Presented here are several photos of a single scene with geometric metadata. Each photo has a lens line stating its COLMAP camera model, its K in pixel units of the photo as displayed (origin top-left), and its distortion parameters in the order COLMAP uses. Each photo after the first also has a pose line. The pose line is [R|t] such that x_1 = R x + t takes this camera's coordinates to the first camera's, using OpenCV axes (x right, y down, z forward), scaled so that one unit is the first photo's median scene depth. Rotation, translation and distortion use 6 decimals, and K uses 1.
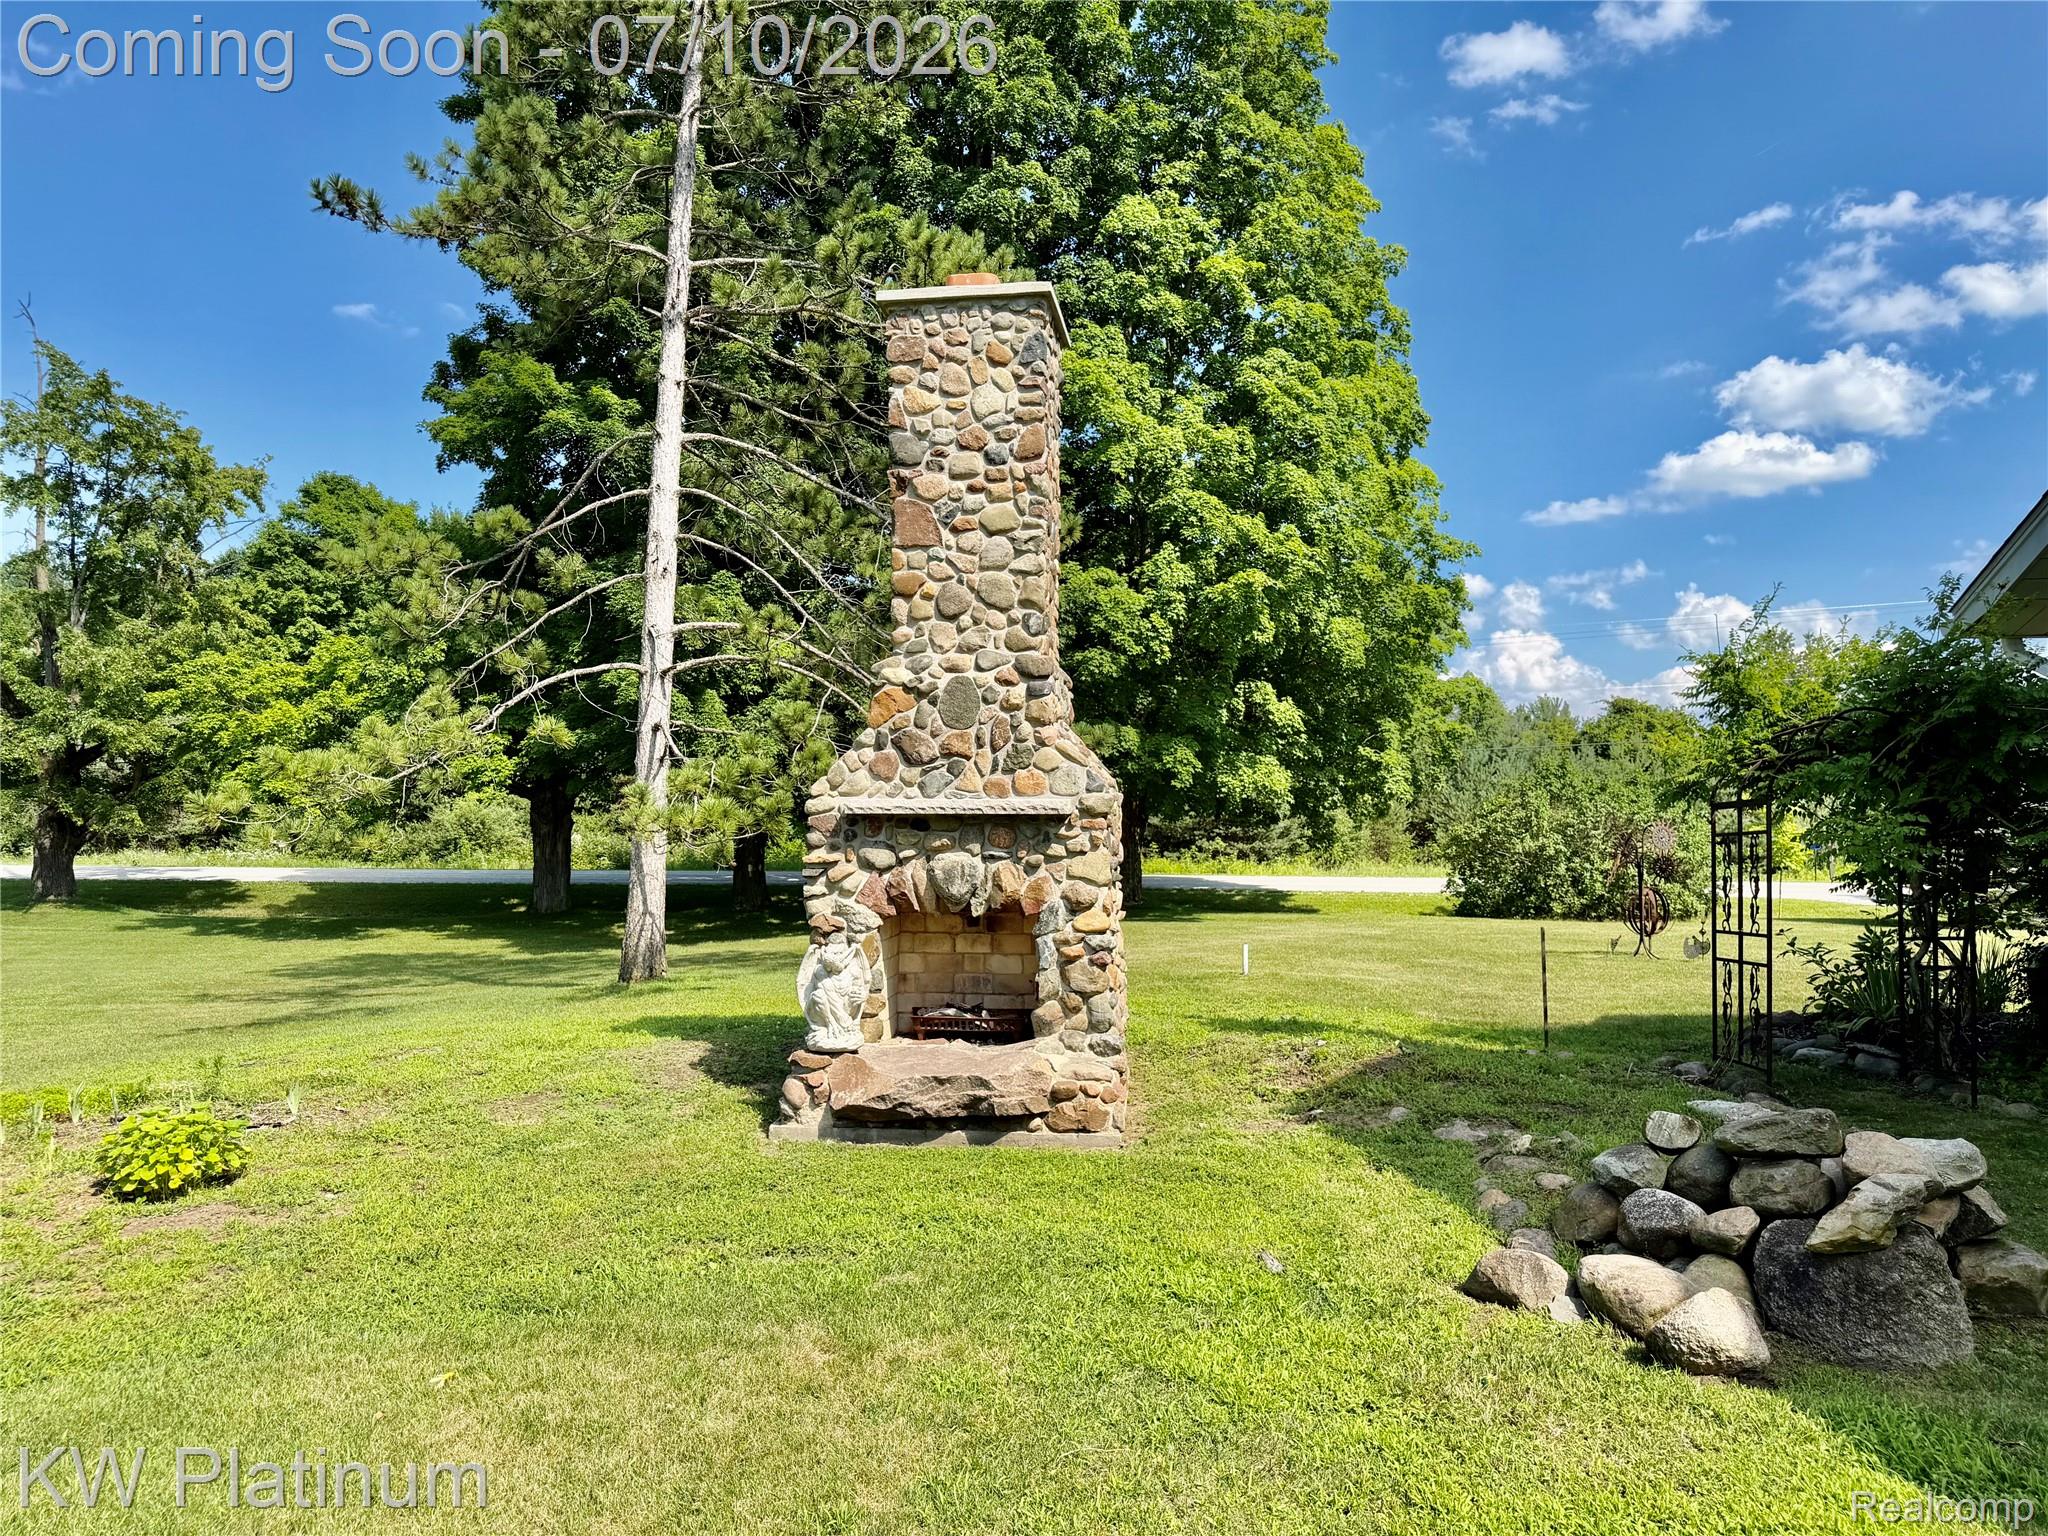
lens RADIAL K [[1463.1, 0, 1020.4], [0, 1463.1, 779.9], [0, 0, 1]] dist [0.006200, -0.001445]
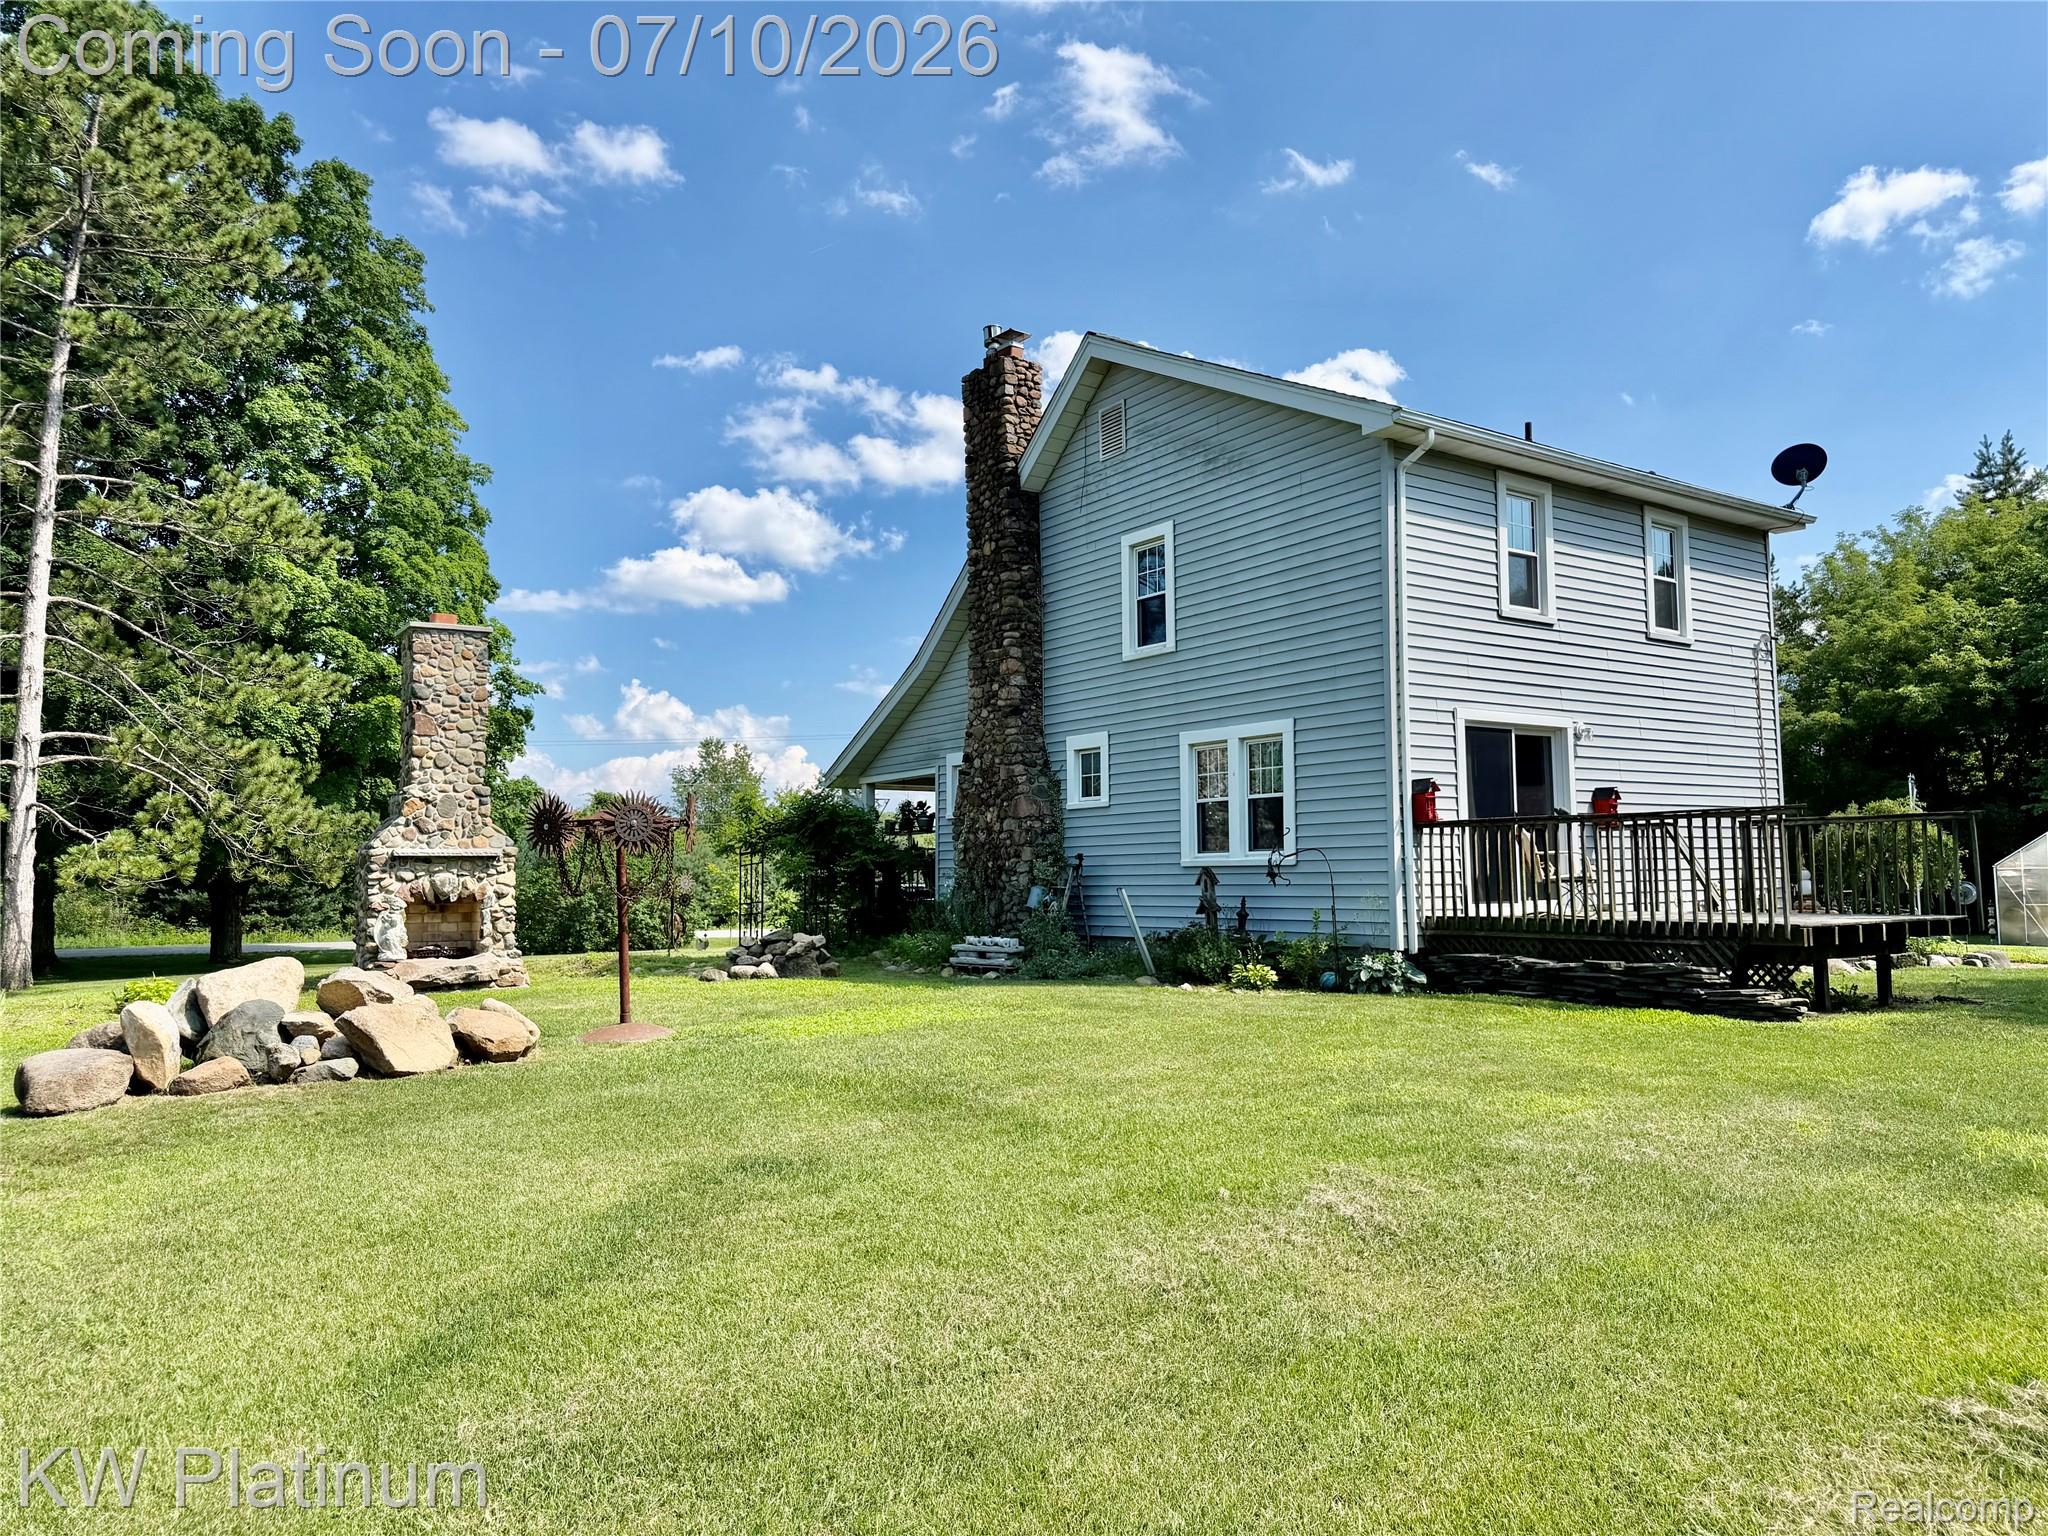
lens RADIAL K [[1463.1, 0, 1022.0], [0, 1463.1, 767.7], [0, 0, 1]] dist [0.006200, -0.001445]
pose [[0.773720, 0.037867, 0.632395, -0.779301], [0.003237, 0.997963, -0.063716, 0.034106], [-0.633520, 0.051345, 0.772021, -1.298938]]
